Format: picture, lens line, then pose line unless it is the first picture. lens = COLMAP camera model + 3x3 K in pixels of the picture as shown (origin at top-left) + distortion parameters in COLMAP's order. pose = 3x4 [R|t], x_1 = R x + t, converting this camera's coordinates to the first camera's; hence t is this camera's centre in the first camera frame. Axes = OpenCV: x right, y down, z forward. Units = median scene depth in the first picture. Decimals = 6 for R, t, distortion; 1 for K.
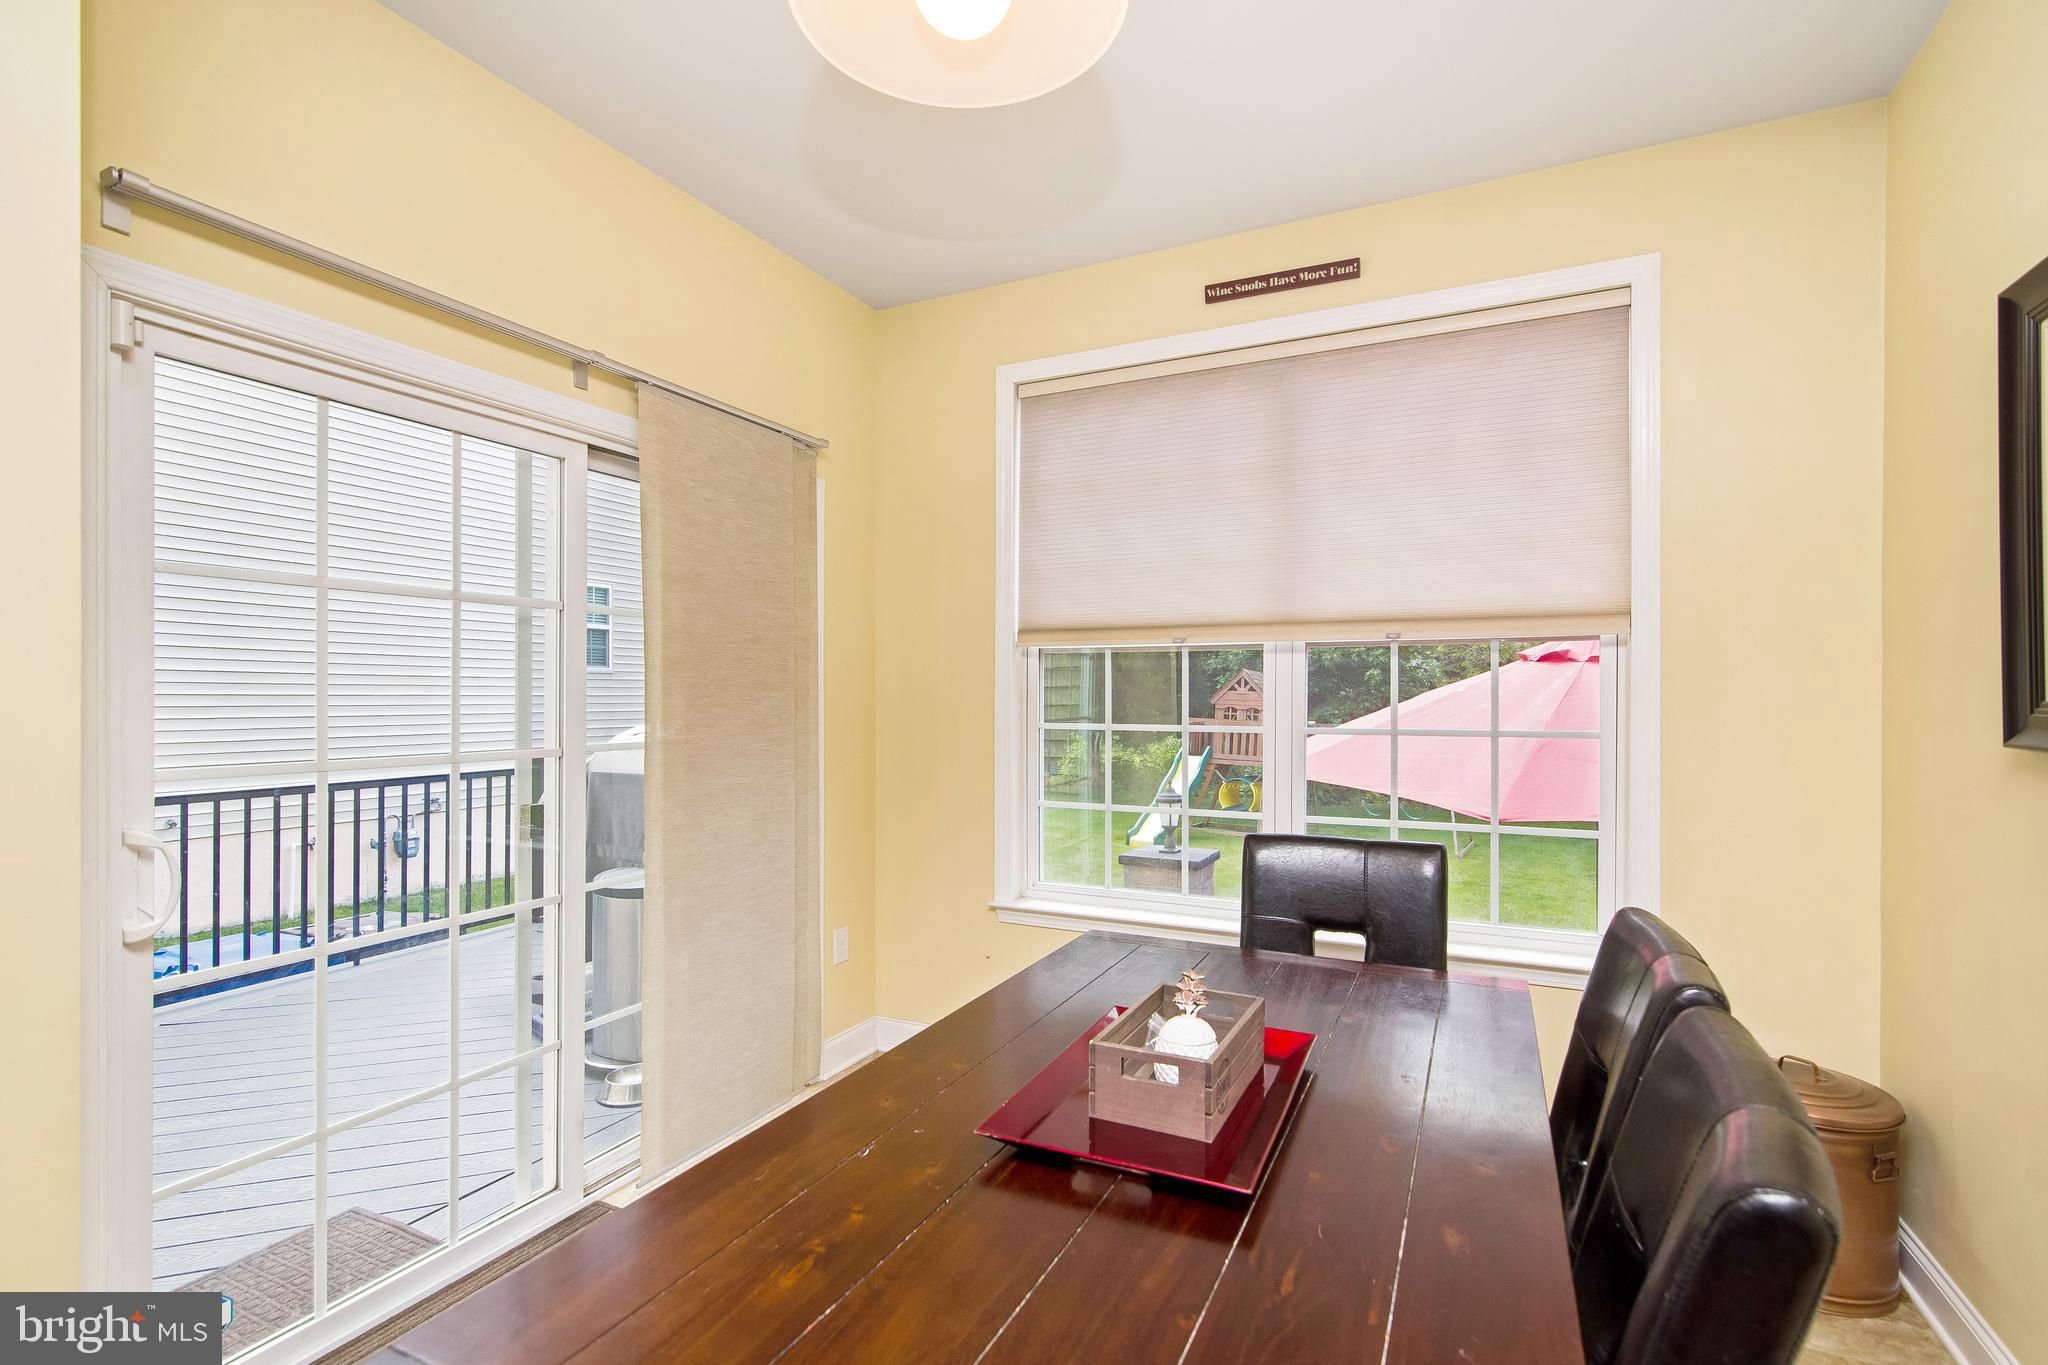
lens RADIAL K [[942.8, 0, 1019.5], [0, 942.8, 688.7], [0, 0, 1]] dist [0.003160, -0.000911]
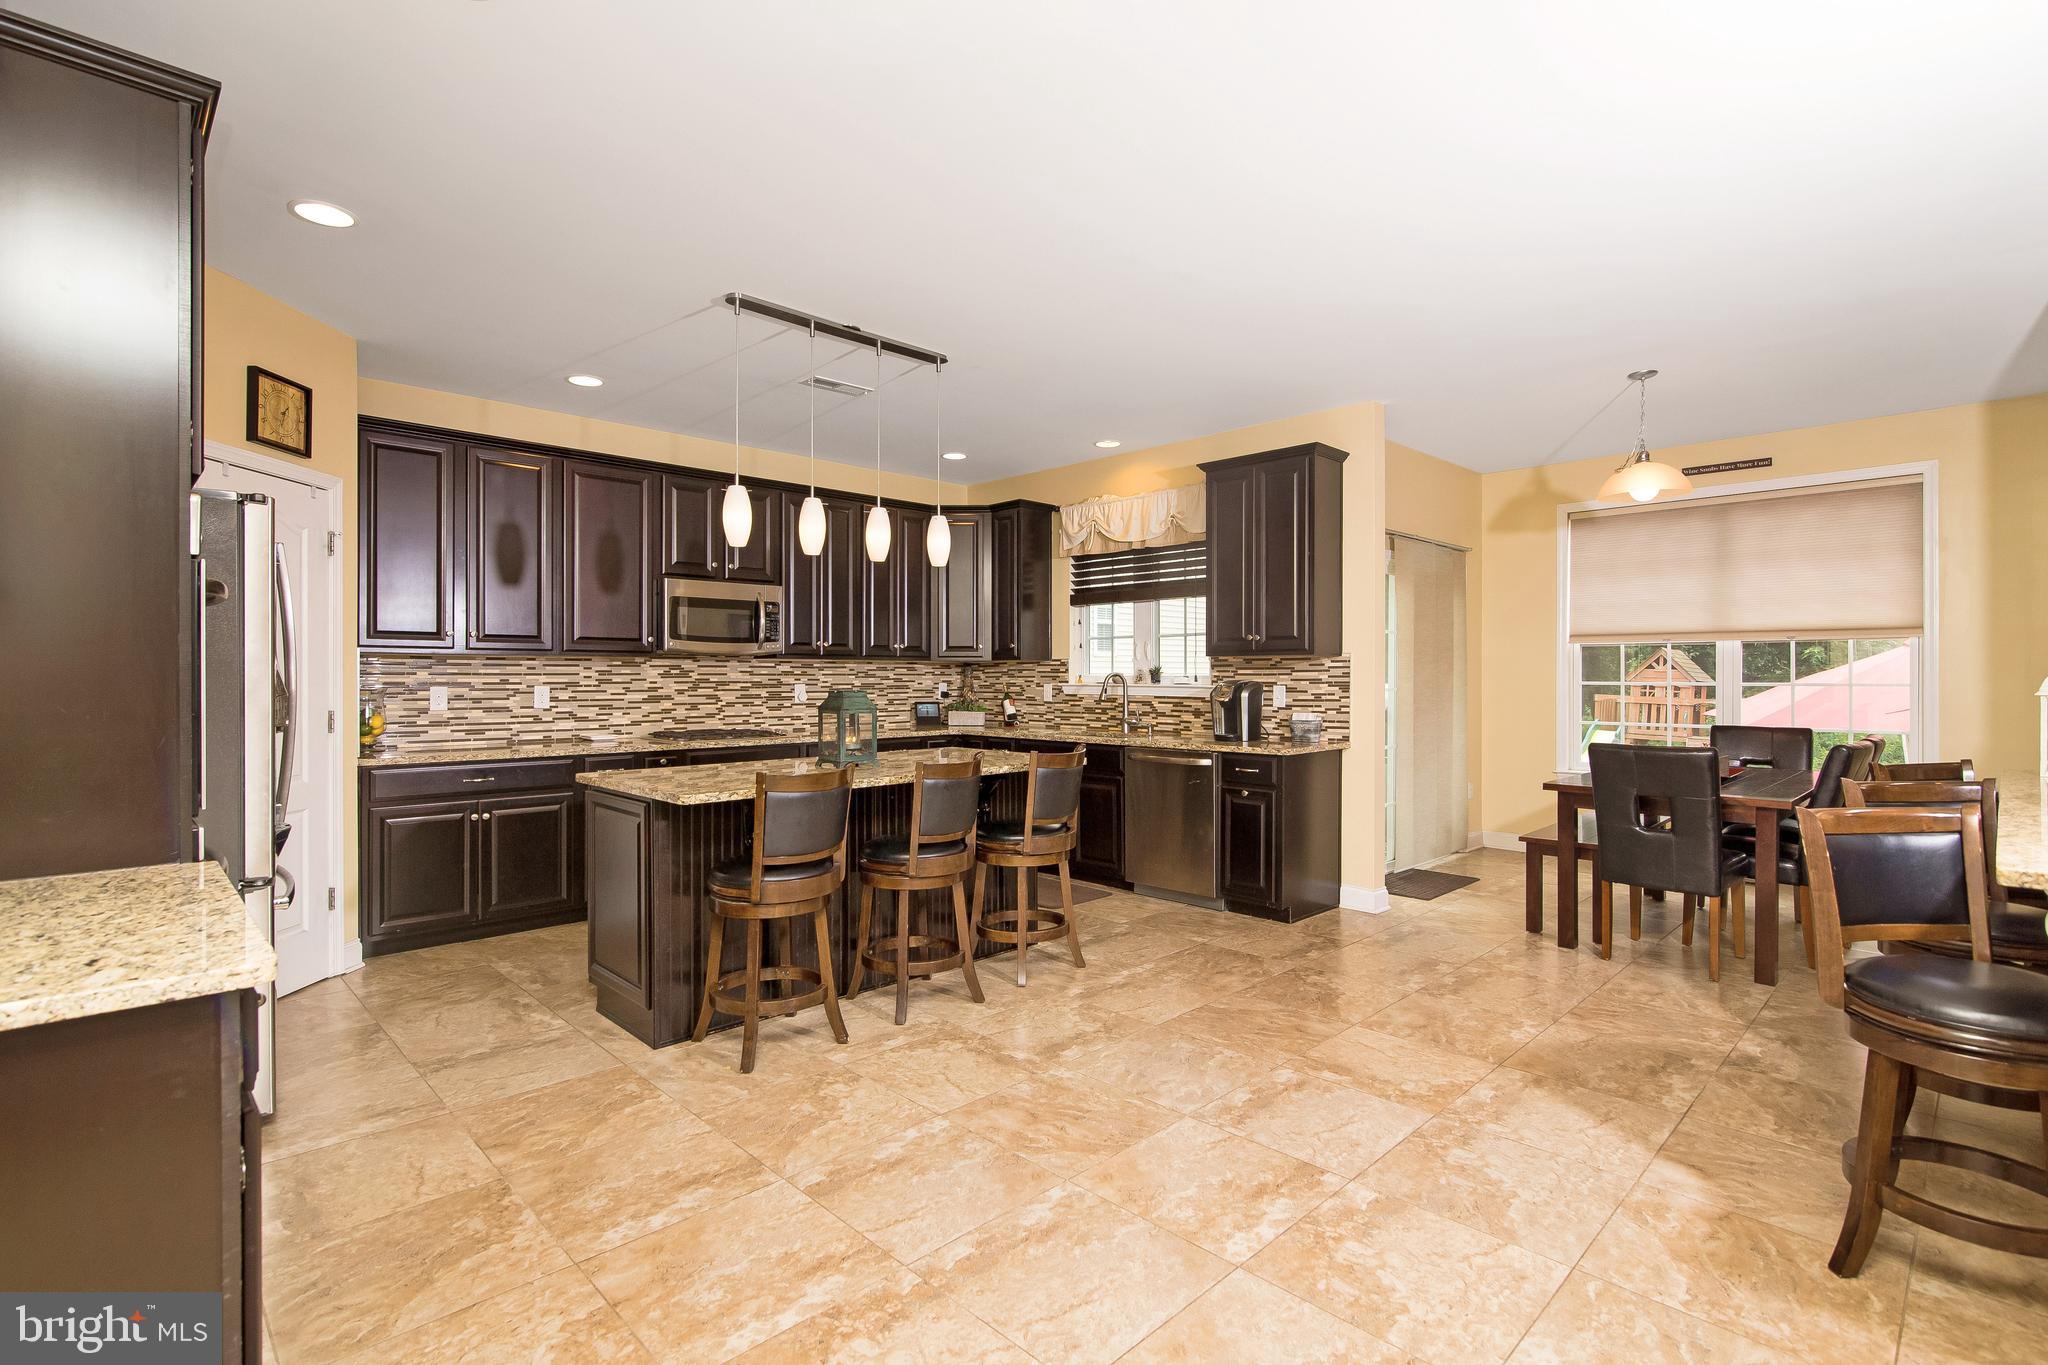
lens RADIAL K [[942.8, 0, 1033.7], [0, 942.8, 686.6], [0, 0, 1]] dist [0.003160, -0.000911]
pose [[0.941562, -0.001285, -0.336836, -0.470490], [0.006853, 0.999859, 0.015343, 0.008866], [0.336769, -0.016754, 0.941438, -1.511973]]
